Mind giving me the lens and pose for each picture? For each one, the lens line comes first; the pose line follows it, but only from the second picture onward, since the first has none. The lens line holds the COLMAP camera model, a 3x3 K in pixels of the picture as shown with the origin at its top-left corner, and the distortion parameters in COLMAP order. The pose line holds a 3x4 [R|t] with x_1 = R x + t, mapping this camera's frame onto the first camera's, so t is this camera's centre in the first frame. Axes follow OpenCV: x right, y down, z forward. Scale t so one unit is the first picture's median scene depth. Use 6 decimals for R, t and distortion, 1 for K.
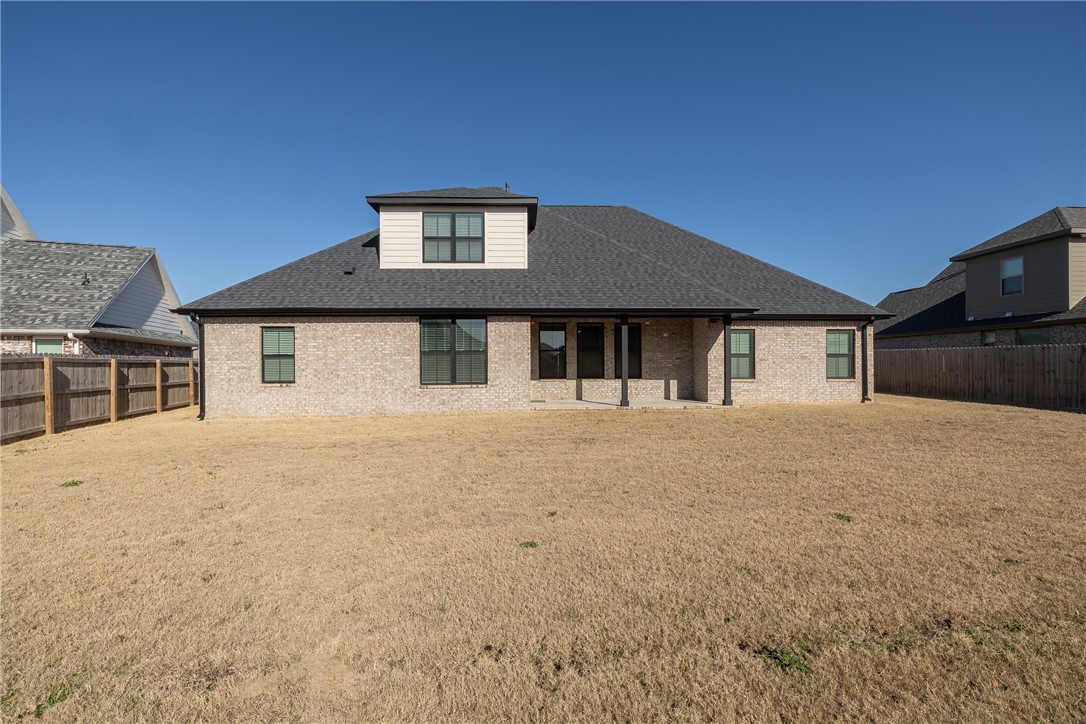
lens RADIAL K [[460.8, 0, 538.8], [0, 460.8, 366.4], [0, 0, 1]] dist [-0.000299, 0.000653]
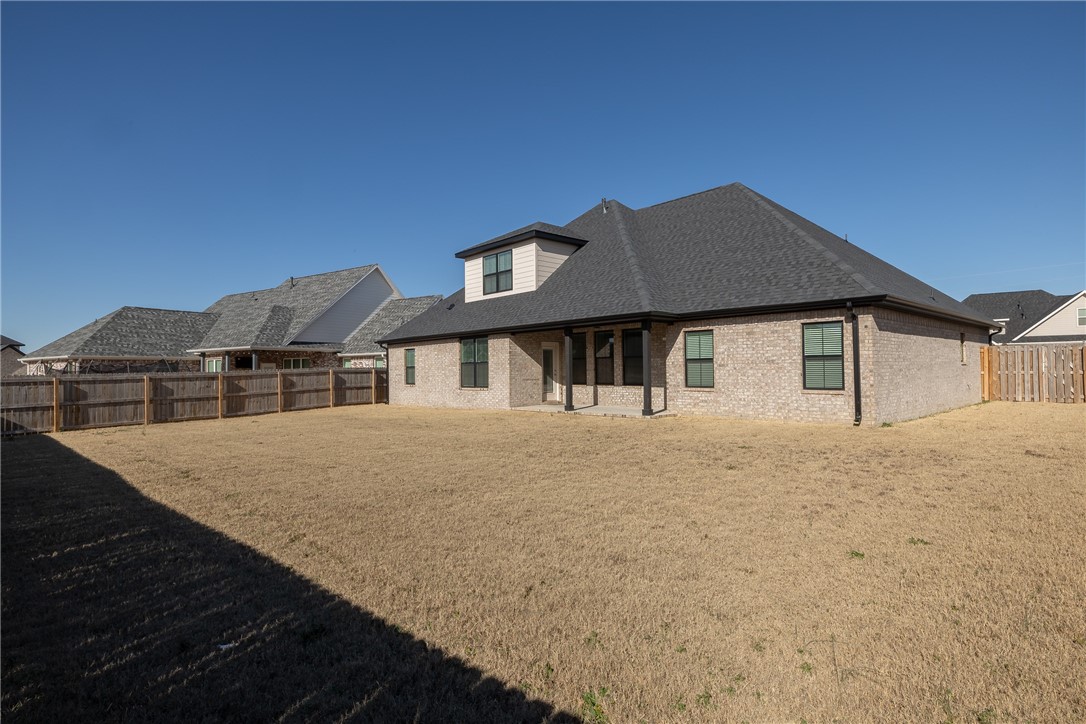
lens RADIAL K [[527.1, 0, 541.4], [0, 527.1, 371.4], [0, 0, 1]] dist [0.001220, 0.000065]
pose [[0.661577, -0.003839, -0.749868, 0.994389], [0.005545, 0.999985, -0.000228, -0.004668], [0.749857, -0.004007, 0.661588, 0.121416]]
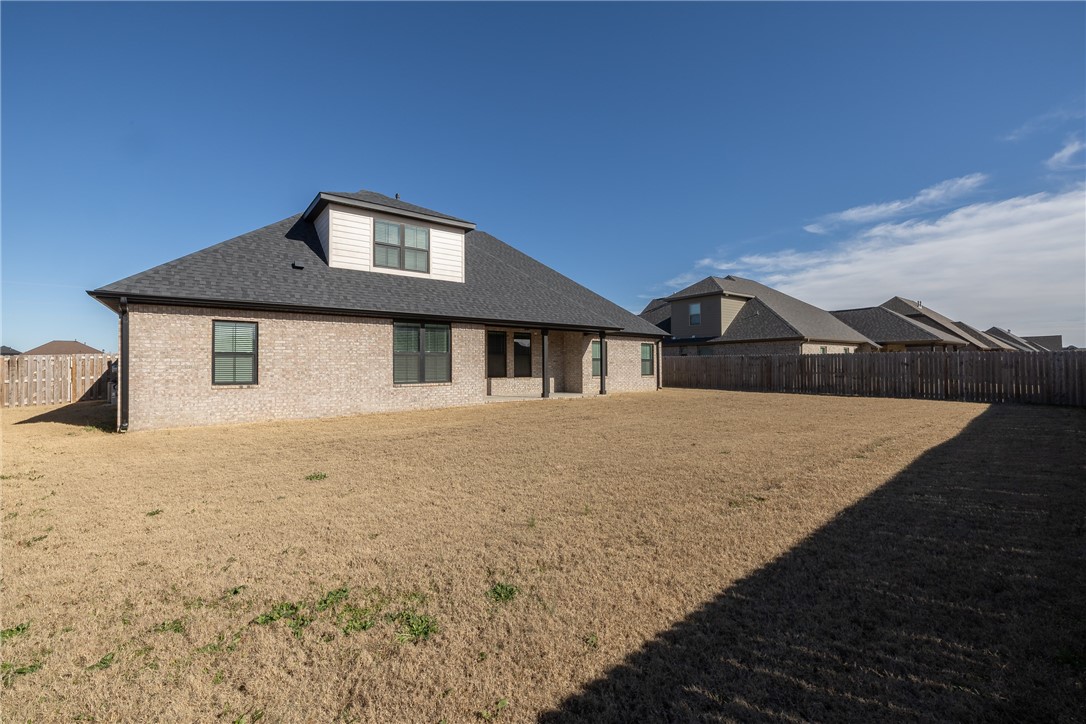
lens RADIAL K [[460.8, 0, 536.3], [0, 460.8, 359.4], [0, 0, 1]] dist [-0.000299, 0.000653]
pose [[0.820607, 0.012786, 0.571350, -0.540066], [-0.002520, 0.999821, -0.018756, 0.002929], [-0.571487, 0.013952, 0.820492, -0.056369]]
